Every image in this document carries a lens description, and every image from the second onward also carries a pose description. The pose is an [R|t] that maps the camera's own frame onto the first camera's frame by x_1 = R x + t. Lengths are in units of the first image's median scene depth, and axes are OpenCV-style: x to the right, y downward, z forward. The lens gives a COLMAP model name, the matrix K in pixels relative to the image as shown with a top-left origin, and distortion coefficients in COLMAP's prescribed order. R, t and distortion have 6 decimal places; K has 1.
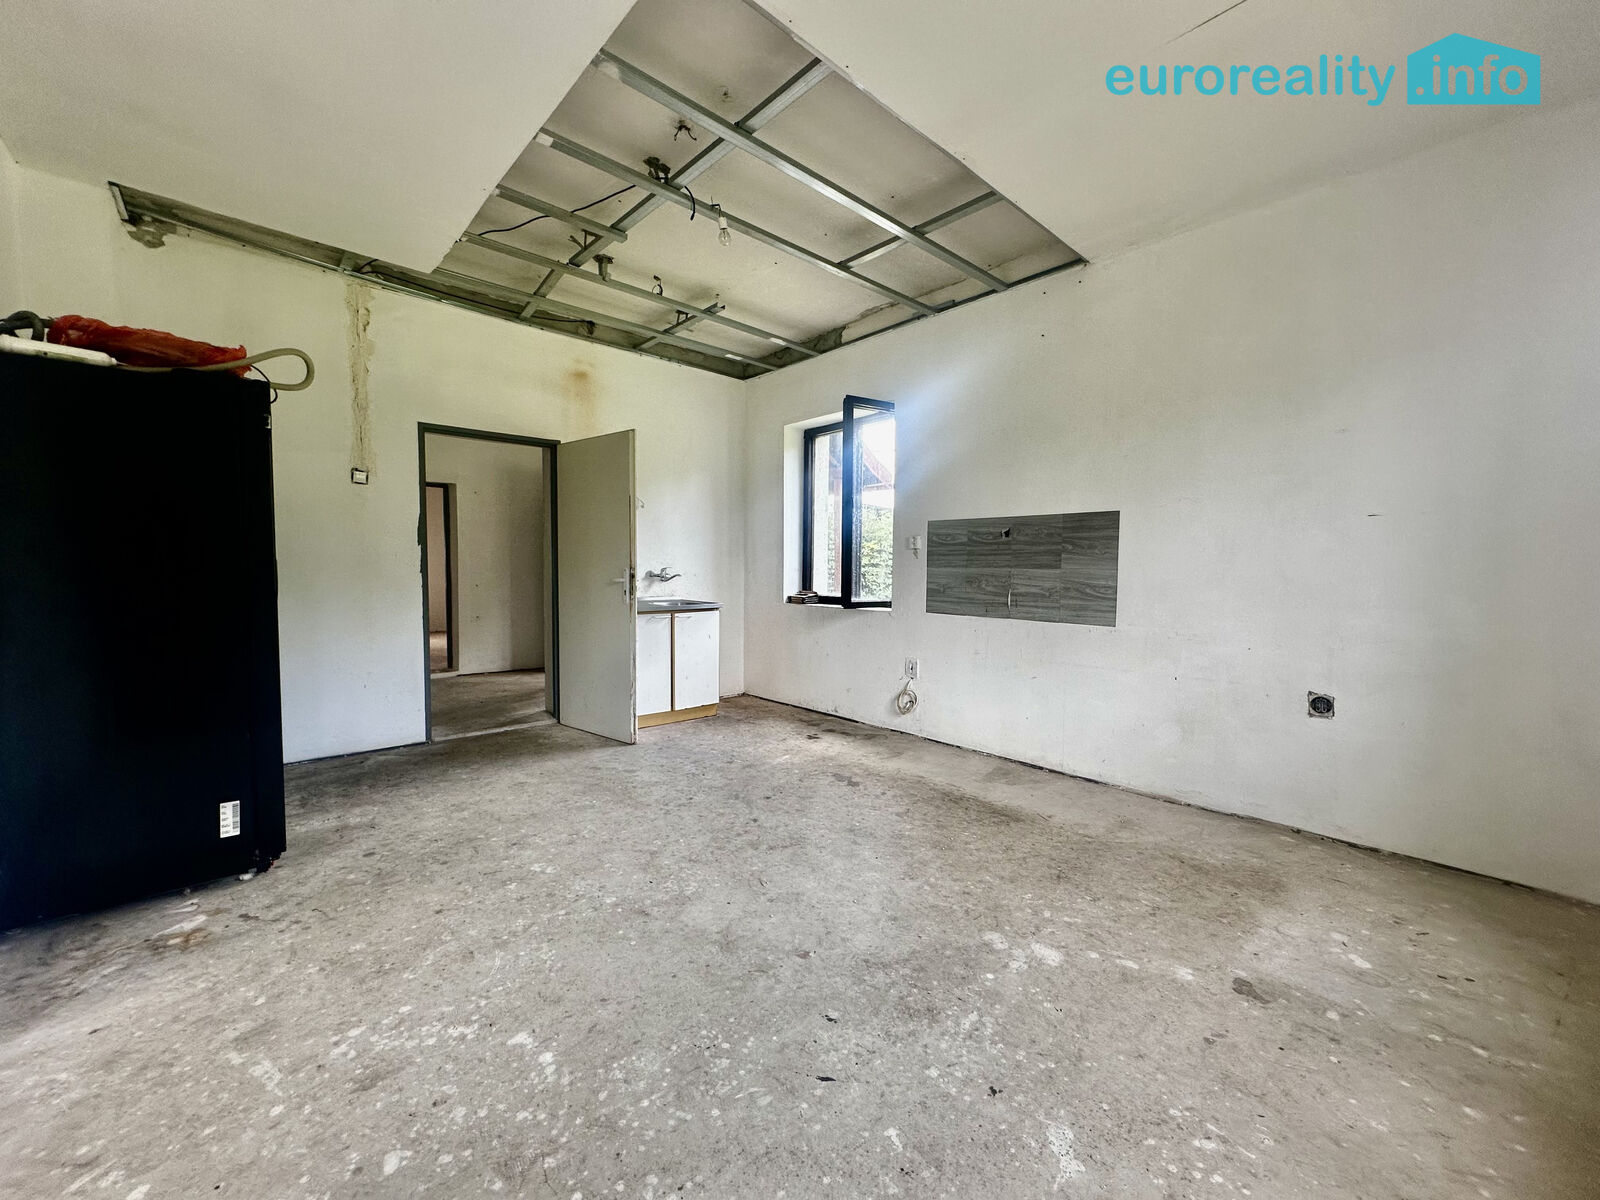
lens RADIAL K [[640.2, 0, 802.4], [0, 640.2, 601.3], [0, 0, 1]] dist [-0.006559, 0.002389]
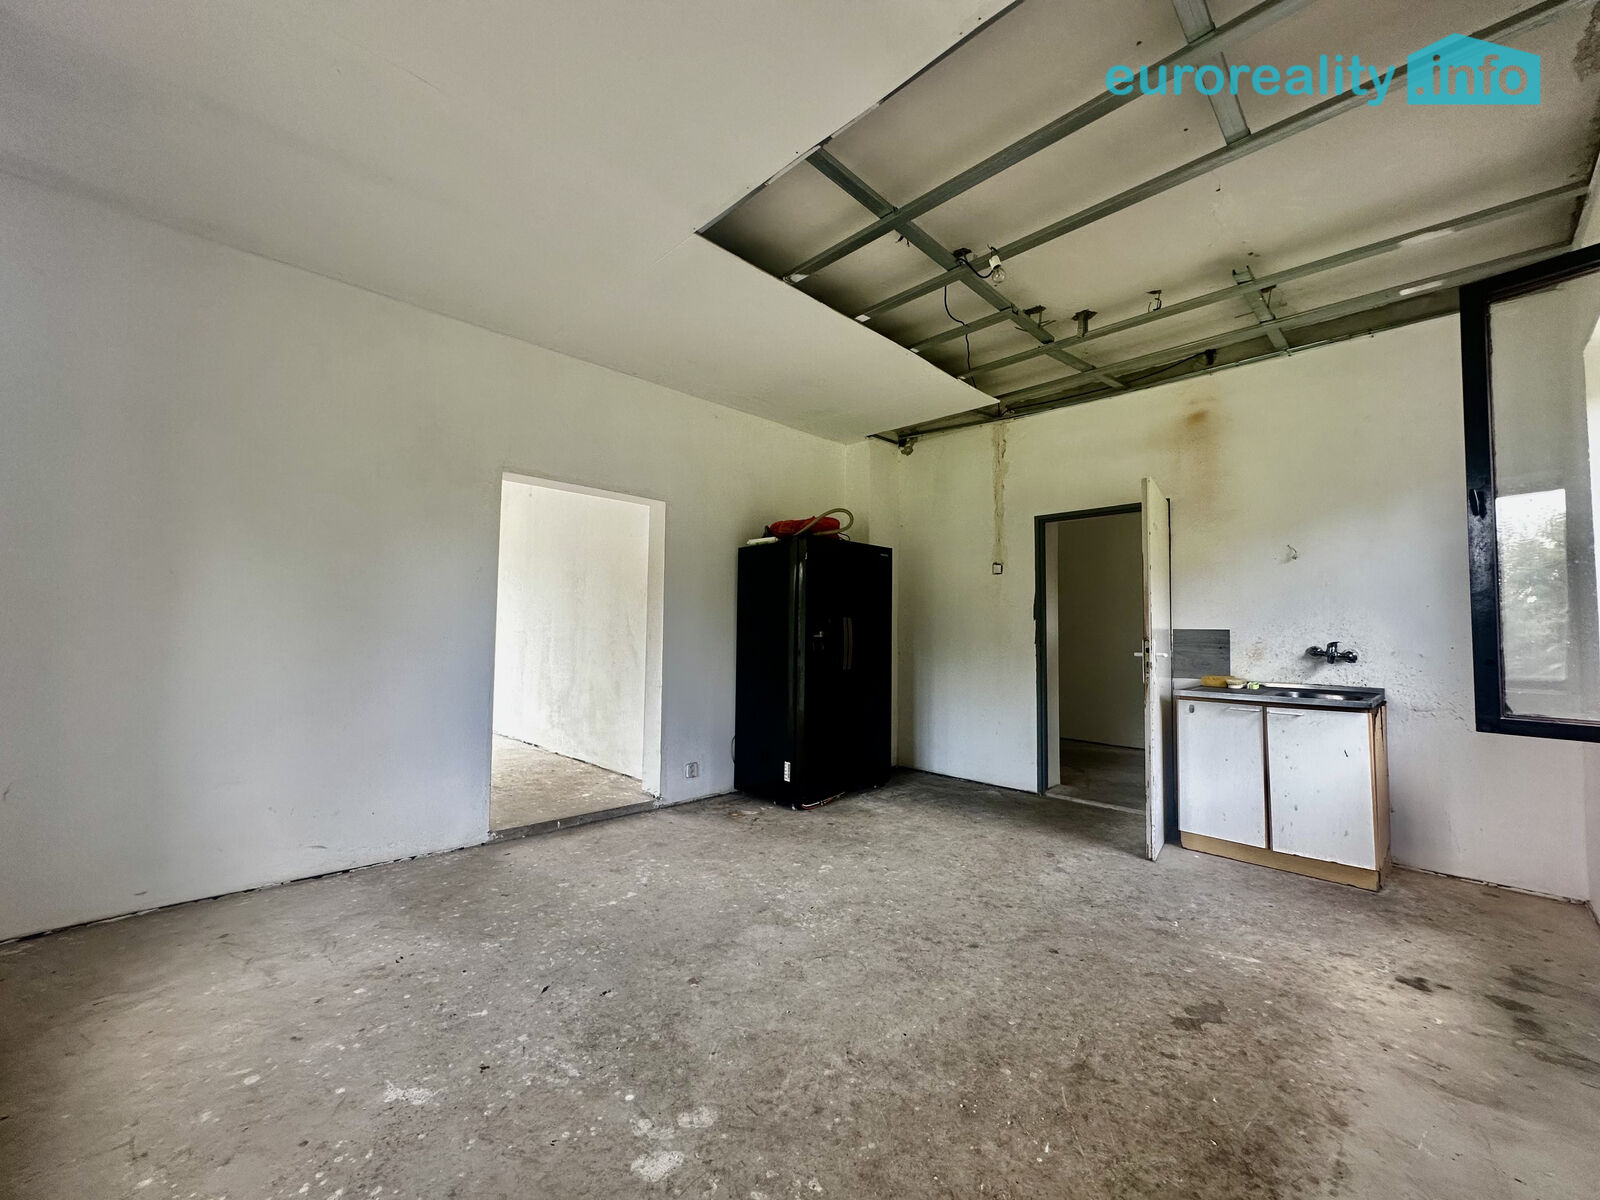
lens RADIAL K [[640.2, 0, 795.5], [0, 640.2, 595.7], [0, 0, 1]] dist [-0.006559, 0.002389]
pose [[0.034293, -0.065542, -0.997260, 0.707423], [-0.066103, 0.995513, -0.067700, -0.029695], [0.997223, 0.068244, 0.029807, 0.671473]]
